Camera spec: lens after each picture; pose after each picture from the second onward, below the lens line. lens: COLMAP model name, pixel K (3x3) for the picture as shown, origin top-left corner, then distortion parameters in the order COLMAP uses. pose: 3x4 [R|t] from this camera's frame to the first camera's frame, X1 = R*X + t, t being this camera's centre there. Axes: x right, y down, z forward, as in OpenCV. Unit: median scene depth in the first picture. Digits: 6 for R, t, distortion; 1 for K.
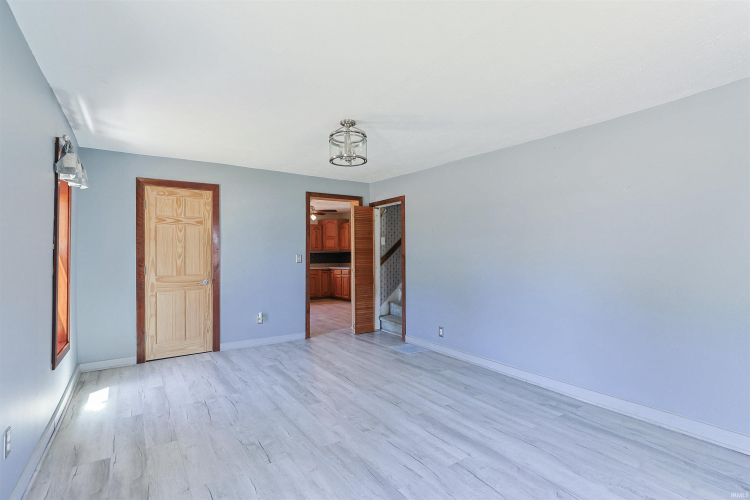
lens RADIAL K [[364.3, 0, 376.6], [0, 364.3, 248.3], [0, 0, 1]] dist [-0.019086, 0.007025]
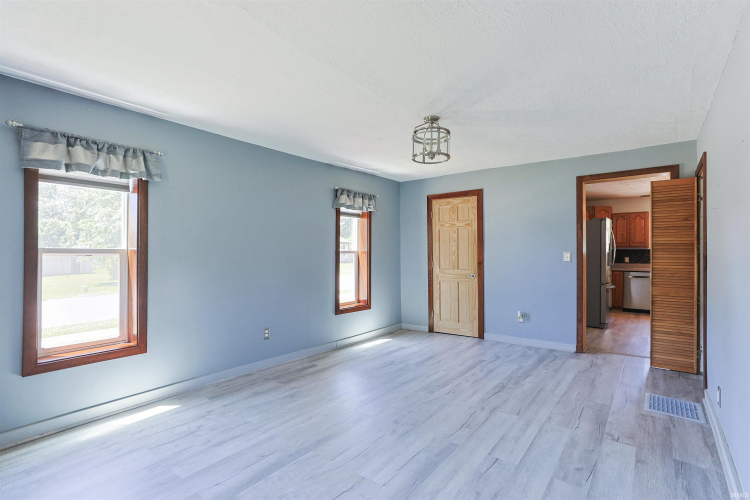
lens RADIAL K [[364.3, 0, 377.7], [0, 364.3, 255.7], [0, 0, 1]] dist [-0.019086, 0.007025]
pose [[0.308938, 0.011058, -0.951018, 0.663042], [0.017369, 0.999700, 0.017266, 0.003925], [0.950924, -0.021853, 0.308653, 0.452096]]
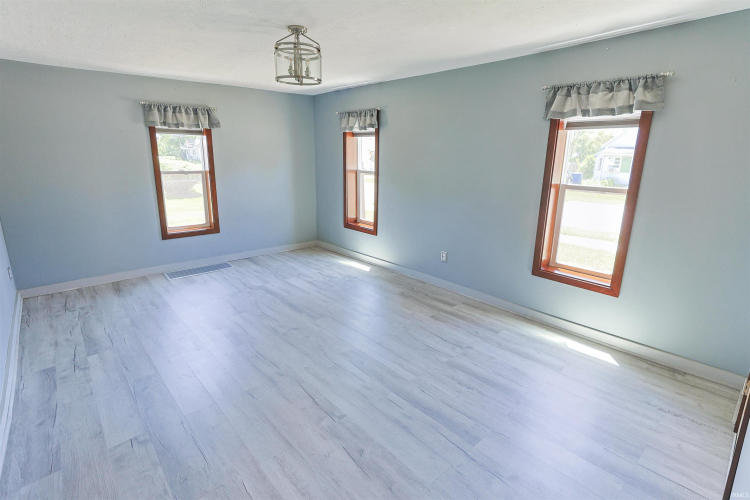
lens RADIAL K [[364.3, 0, 382.4], [0, 364.3, 242.2], [0, 0, 1]] dist [-0.019086, 0.007025]
pose [[-0.990076, 0.025823, -0.138143, -0.117218], [-0.005183, 0.975595, 0.219514, -0.050995], [0.140440, 0.218052, -0.965779, 1.555585]]
